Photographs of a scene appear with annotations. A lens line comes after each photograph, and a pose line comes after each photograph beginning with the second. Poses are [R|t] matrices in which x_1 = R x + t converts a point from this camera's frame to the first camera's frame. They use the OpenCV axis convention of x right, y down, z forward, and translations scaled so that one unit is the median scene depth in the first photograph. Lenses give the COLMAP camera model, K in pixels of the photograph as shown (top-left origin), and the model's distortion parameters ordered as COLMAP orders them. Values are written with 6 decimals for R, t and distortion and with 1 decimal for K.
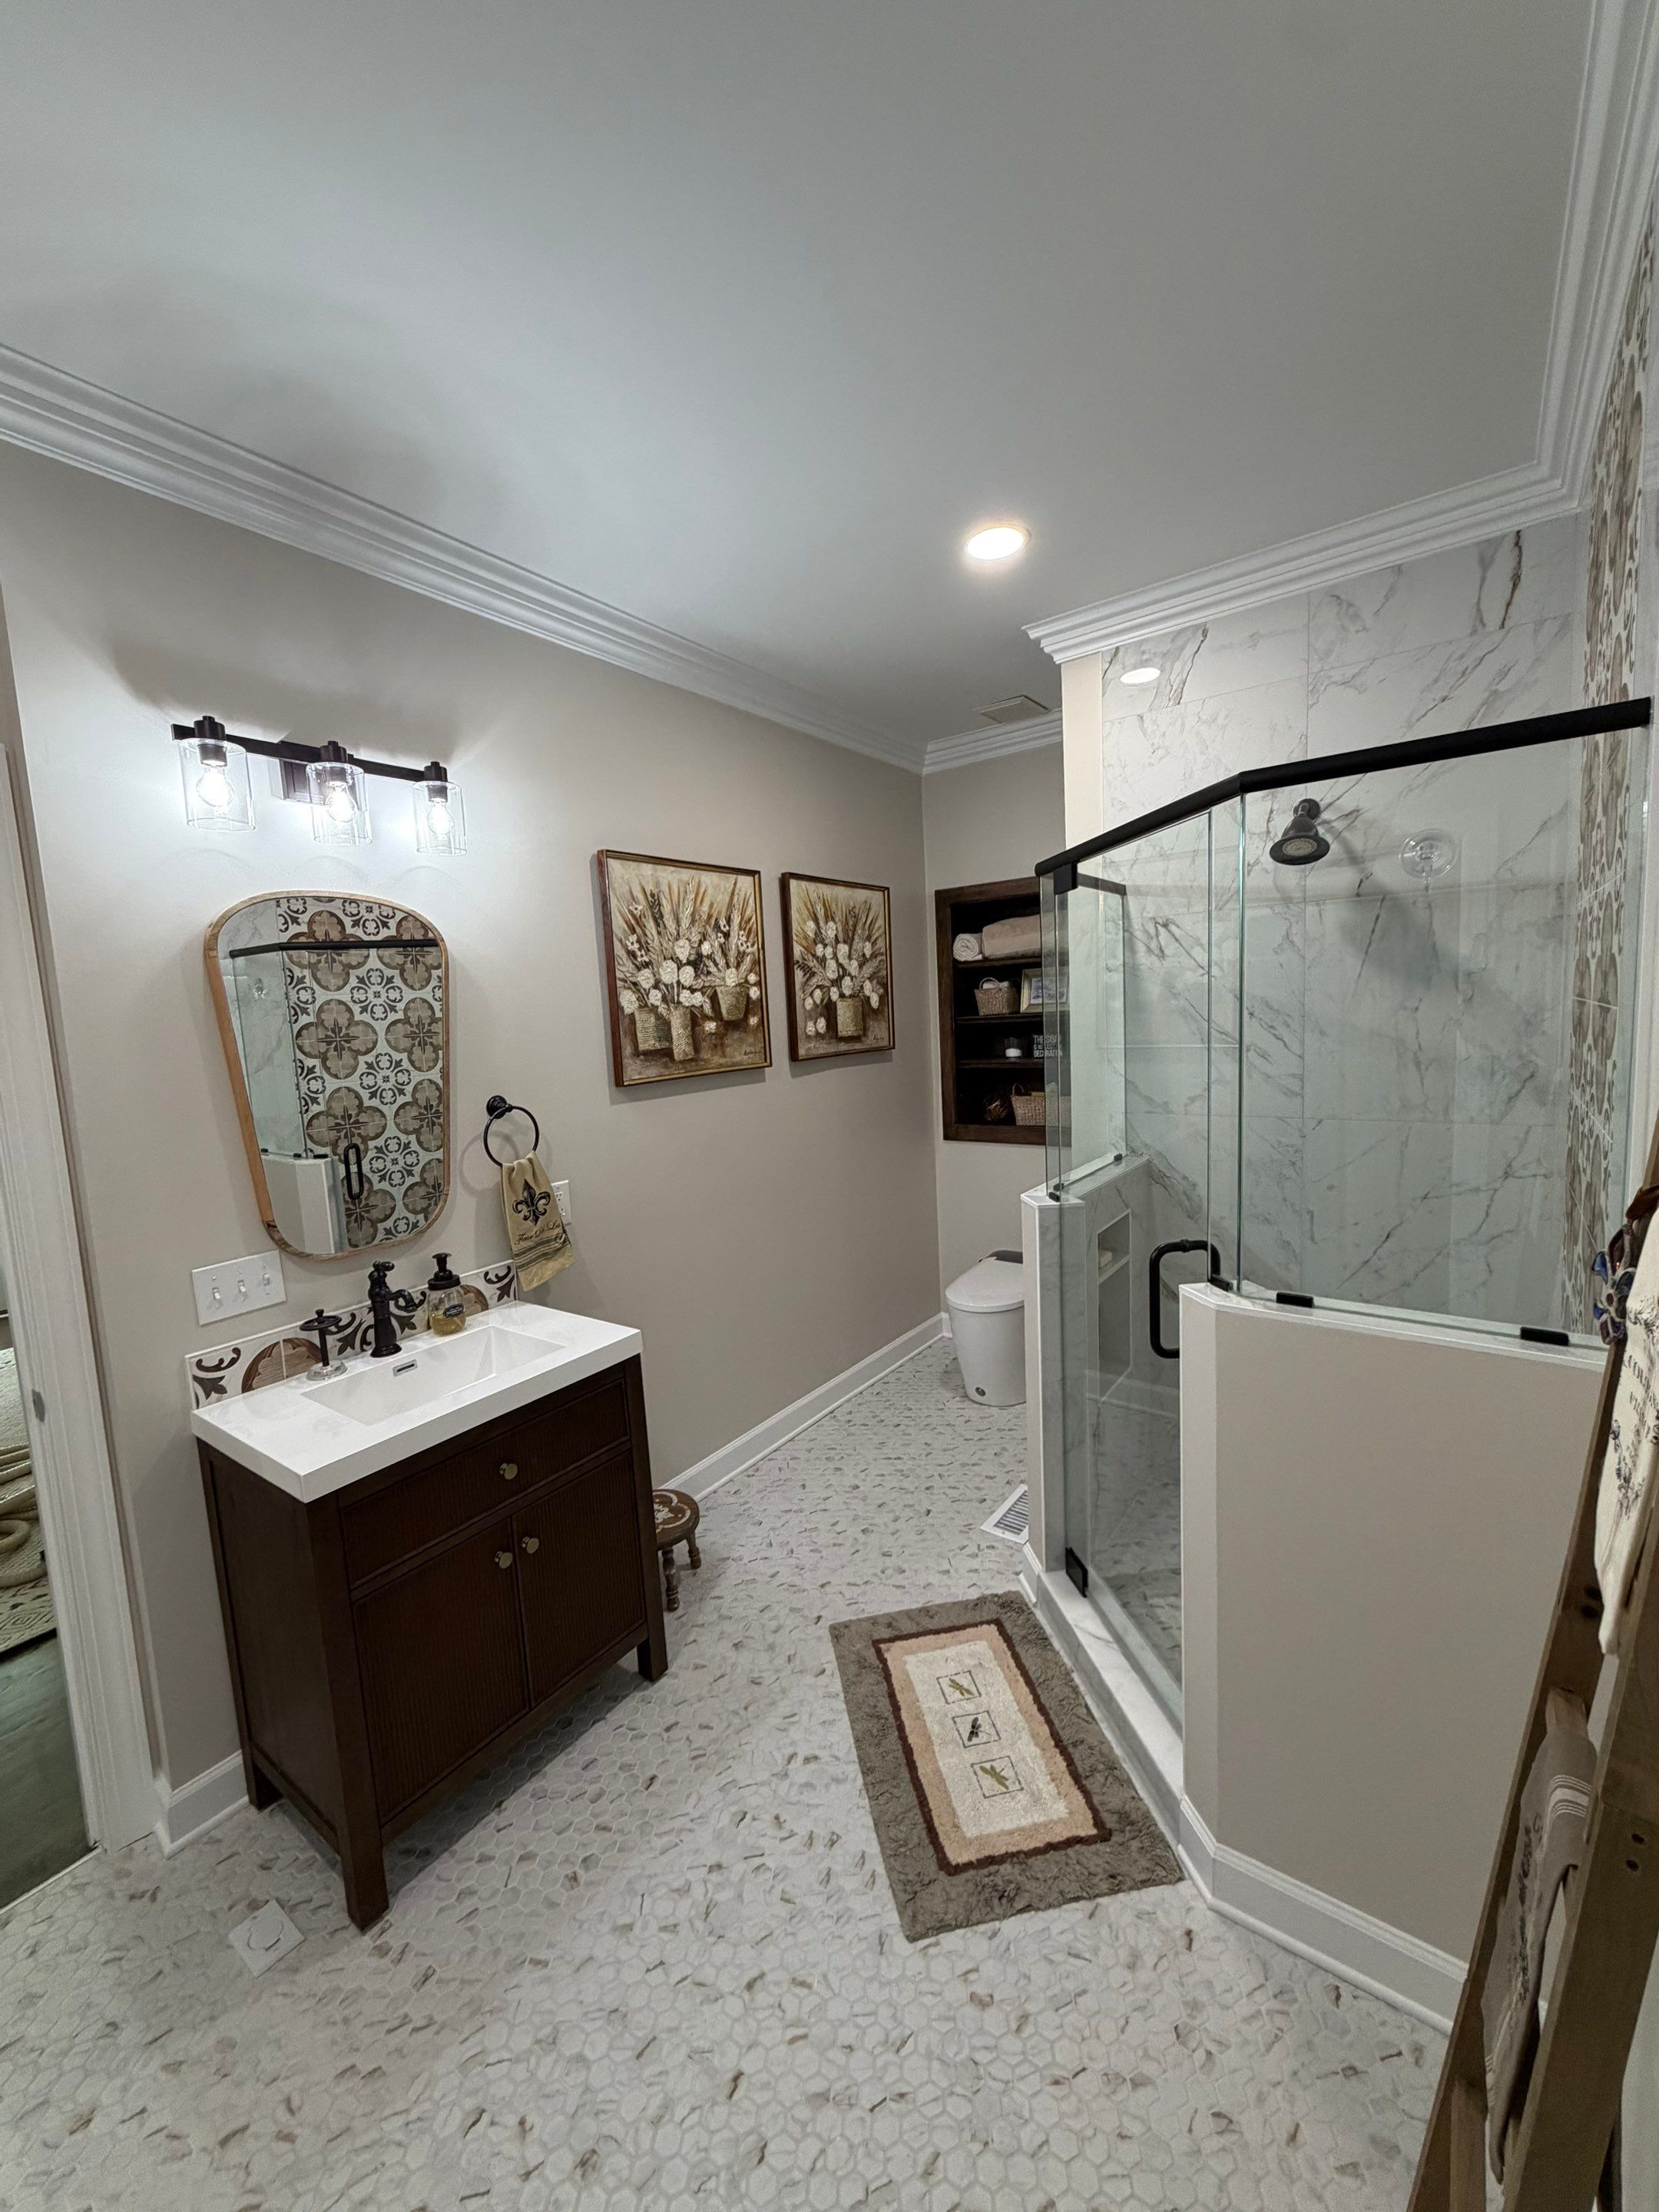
lens RADIAL K [[877.8, 0, 828.5], [0, 877.8, 1104.7], [0, 0, 1]] dist [0.001683, -0.000980]
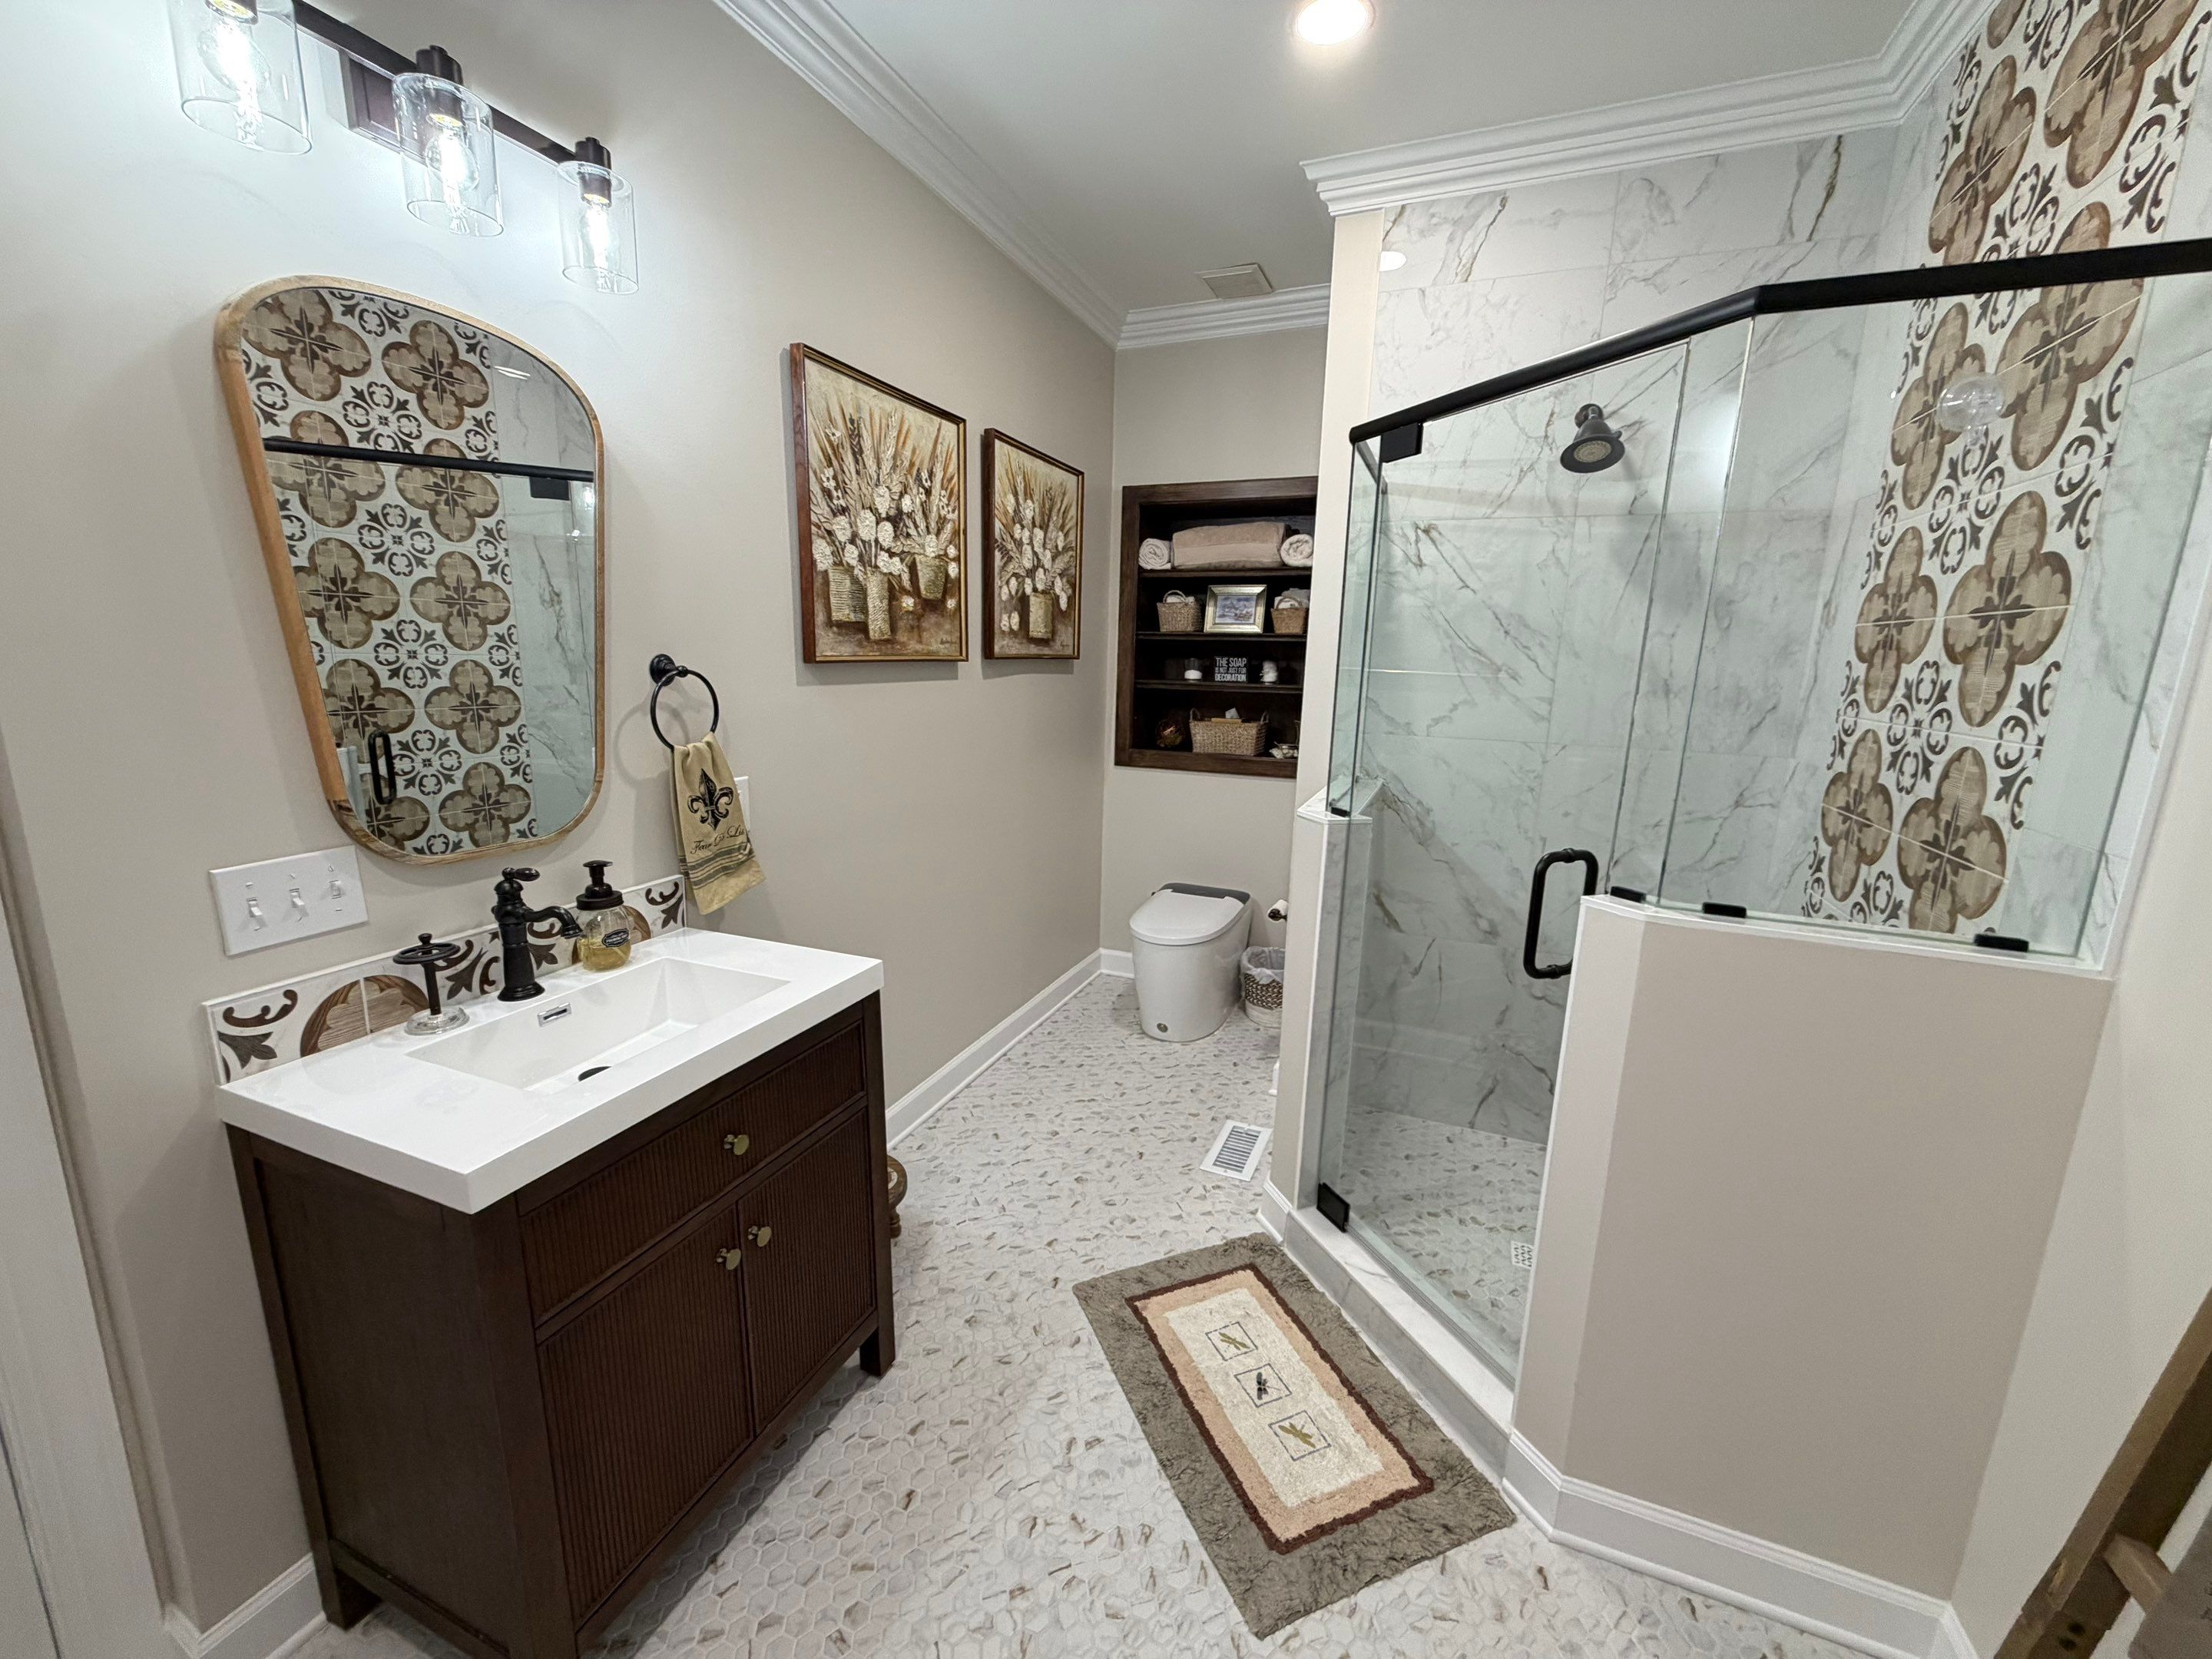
lens RADIAL K [[880.6, 0, 1104.6], [0, 880.6, 830.6], [0, 0, 1]] dist [0.001070, 0.000141]
pose [[0.968123, 0.024996, 0.249225, -0.186722], [-0.046991, 0.995466, 0.082700, 0.055418], [-0.246028, -0.091775, 0.964908, 0.165874]]
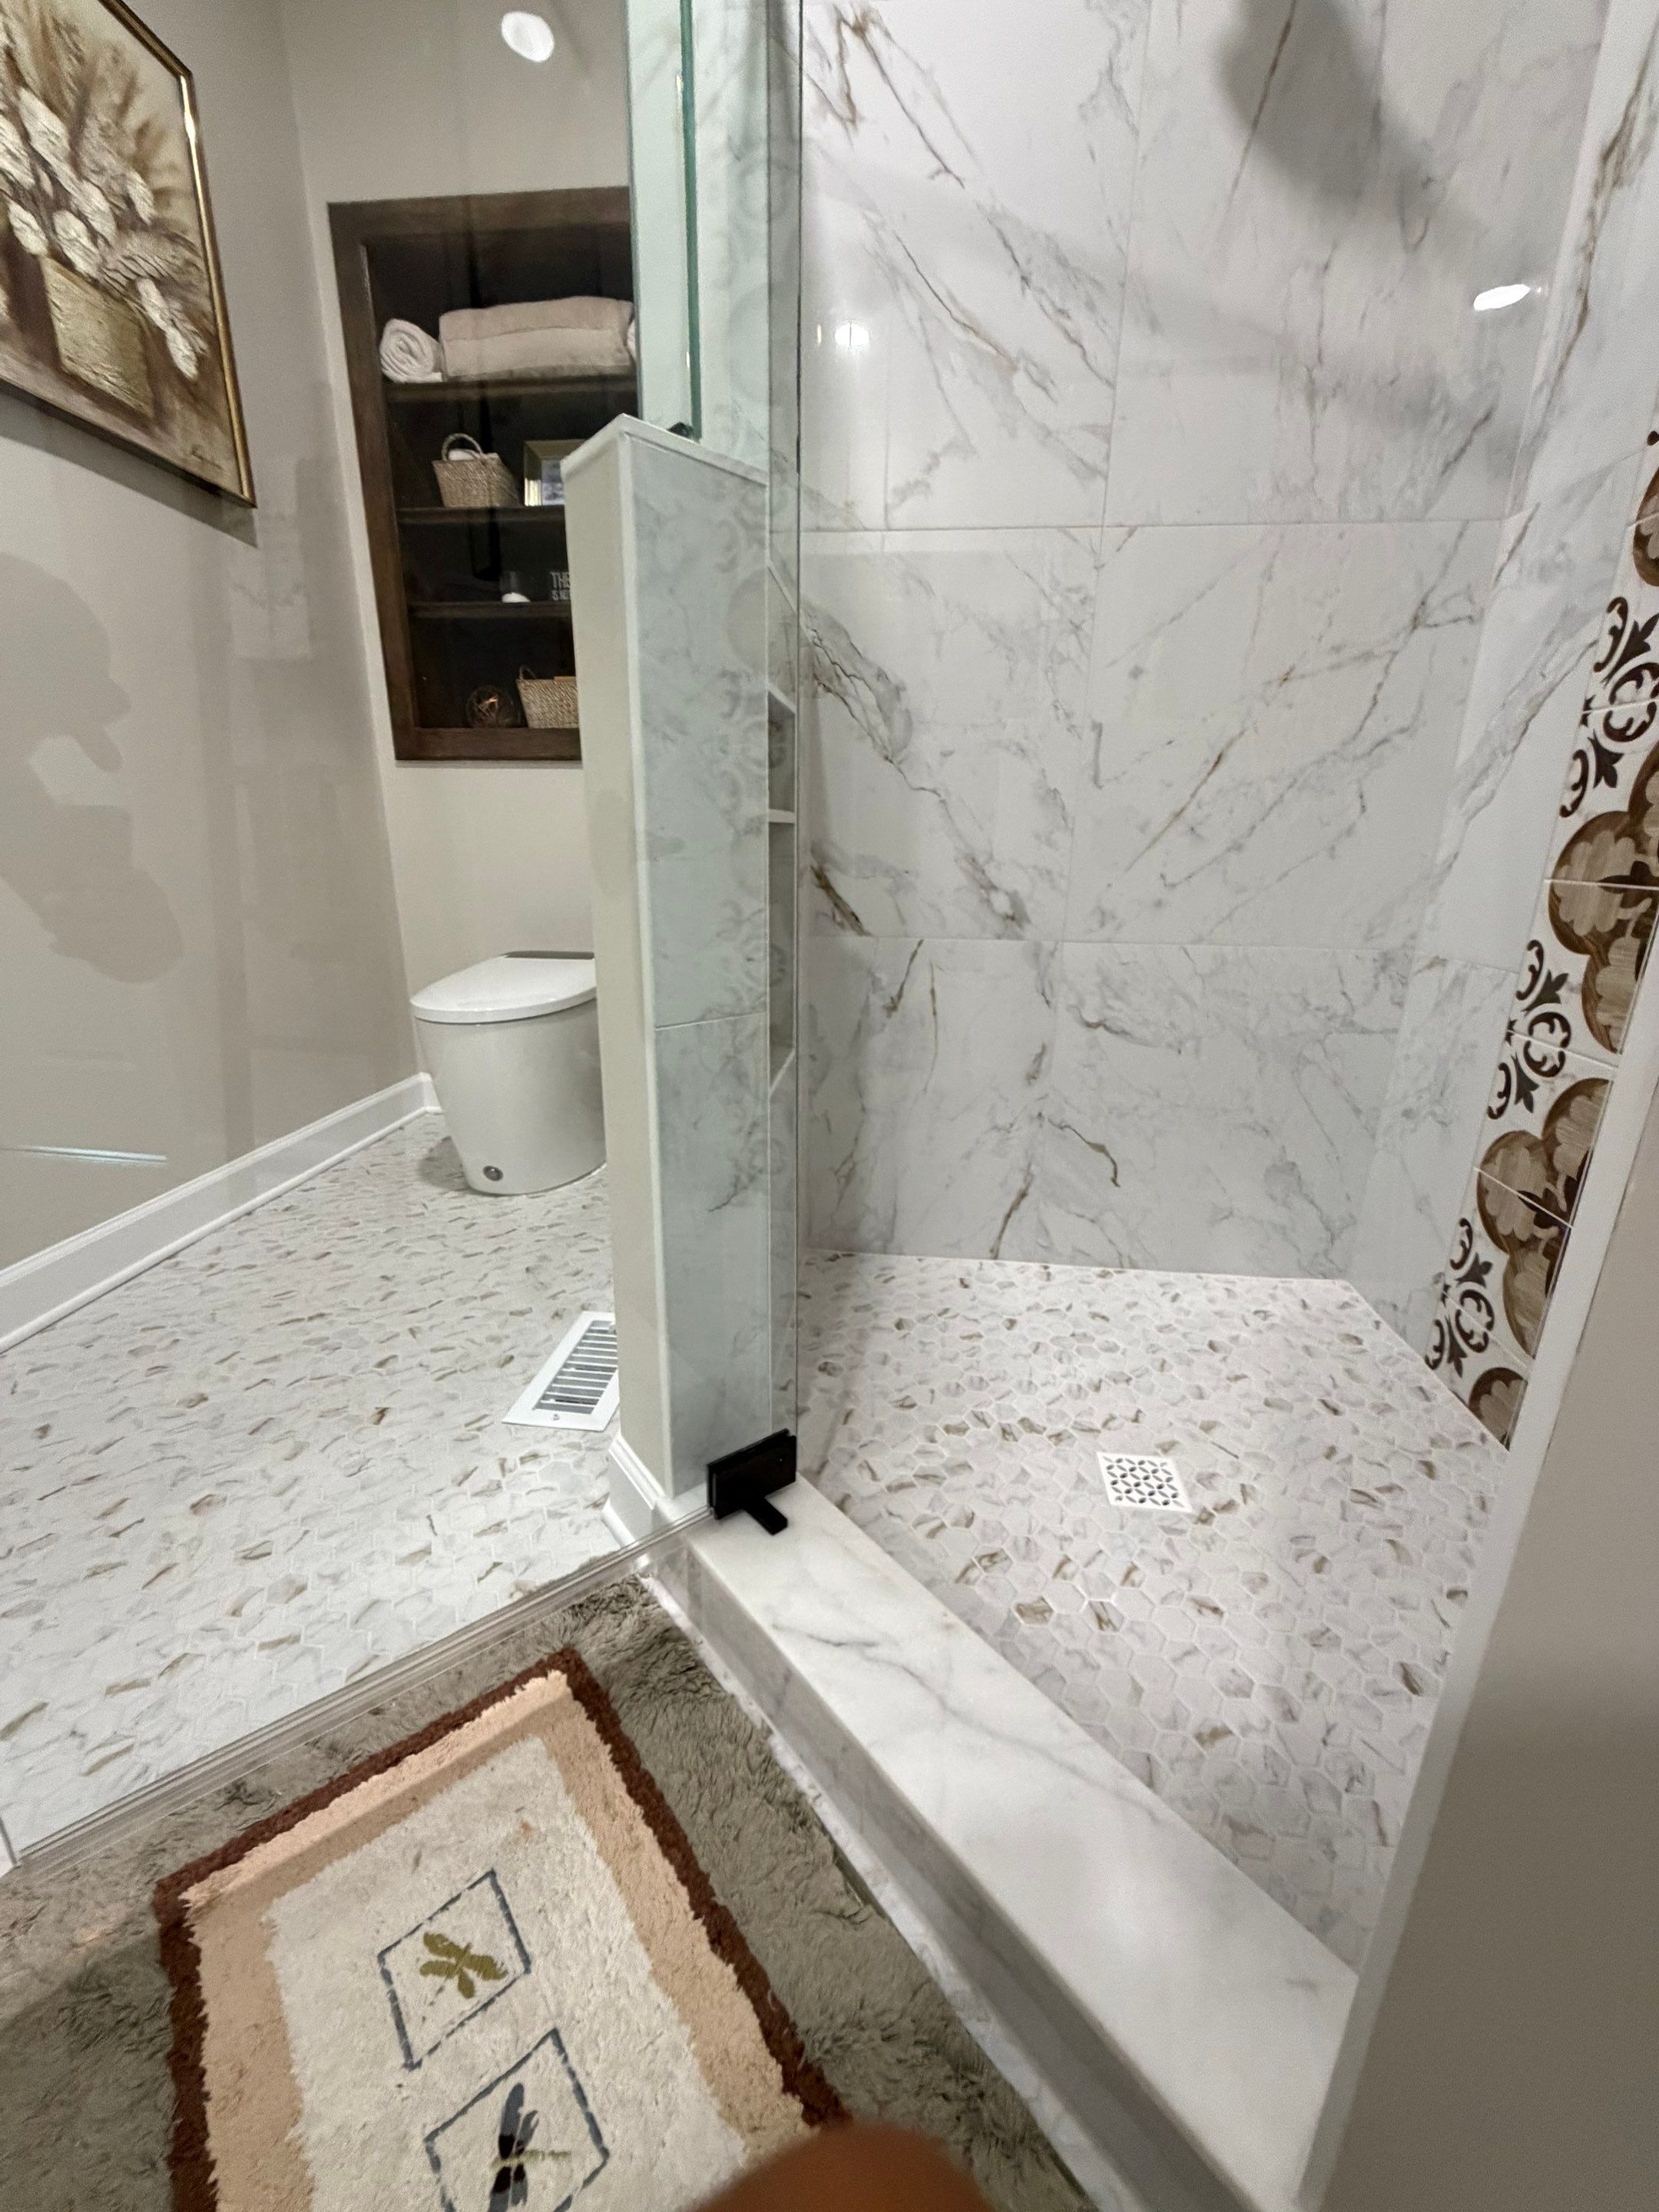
lens RADIAL K [[882.0, 0, 829.7], [0, 882.0, 1104.4], [0, 0, 1]] dist [0.000004, 0.000189]
pose [[0.859561, -0.093145, 0.502473, 0.113035], [0.000862, 0.983512, 0.180841, 0.261746], [-0.511032, -0.155010, 0.845469, 0.604487]]
